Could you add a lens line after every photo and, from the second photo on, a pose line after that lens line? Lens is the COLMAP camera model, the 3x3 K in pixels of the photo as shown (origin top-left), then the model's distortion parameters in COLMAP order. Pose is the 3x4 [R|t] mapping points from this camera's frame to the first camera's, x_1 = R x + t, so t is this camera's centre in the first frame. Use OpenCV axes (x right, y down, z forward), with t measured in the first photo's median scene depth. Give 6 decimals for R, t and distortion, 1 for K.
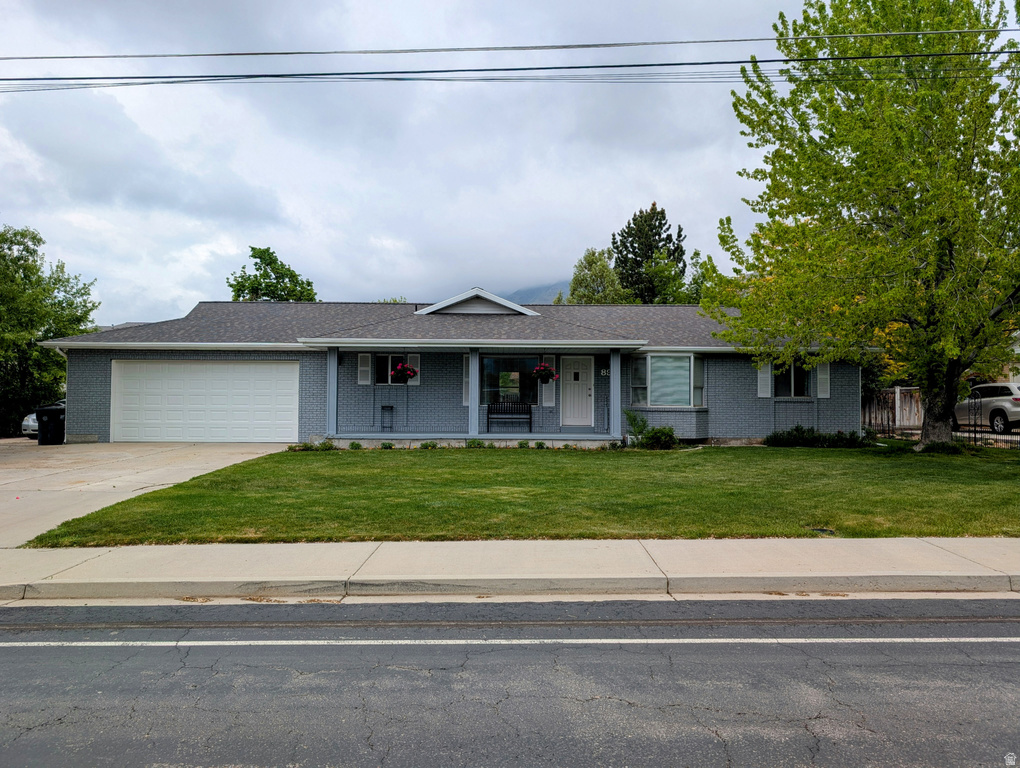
lens RADIAL K [[731.7, 0, 517.0], [0, 731.7, 376.8], [0, 0, 1]] dist [0.034381, -0.034494]
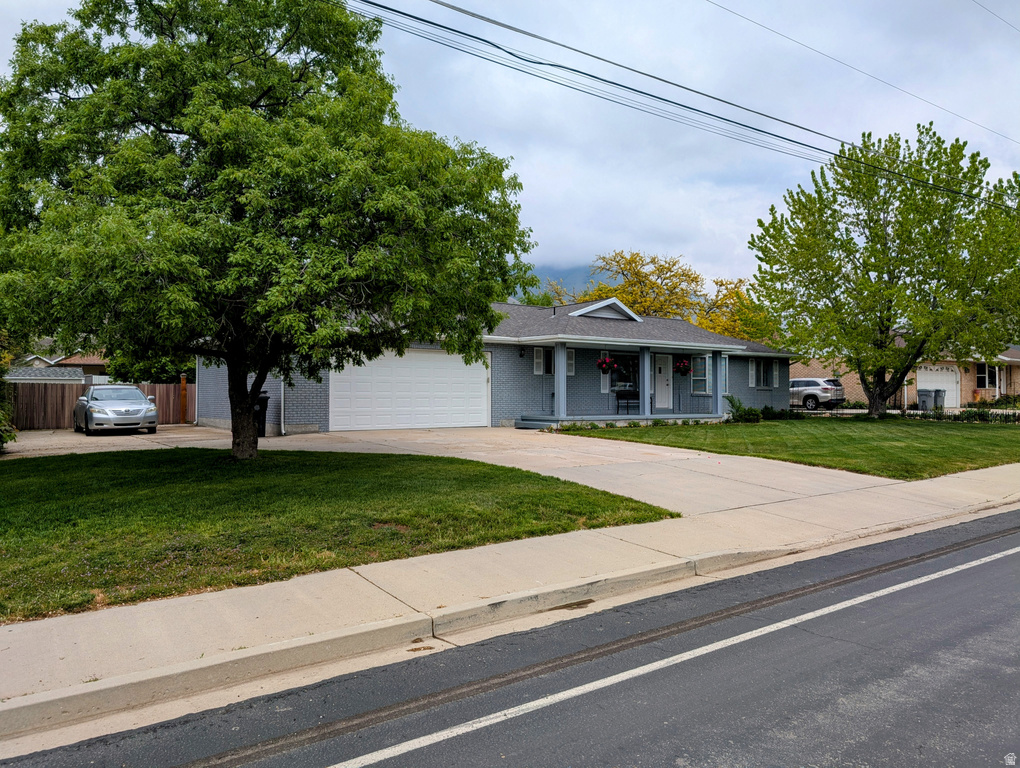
lens RADIAL K [[730.6, 0, 511.9], [0, 730.6, 379.8], [0, 0, 1]] dist [0.045225, -0.044973]
pose [[0.816133, 0.008619, 0.577800, -0.898844], [-0.018975, 0.999749, 0.011889, 0.005821], [-0.577553, -0.020666, 0.816092, 0.091237]]
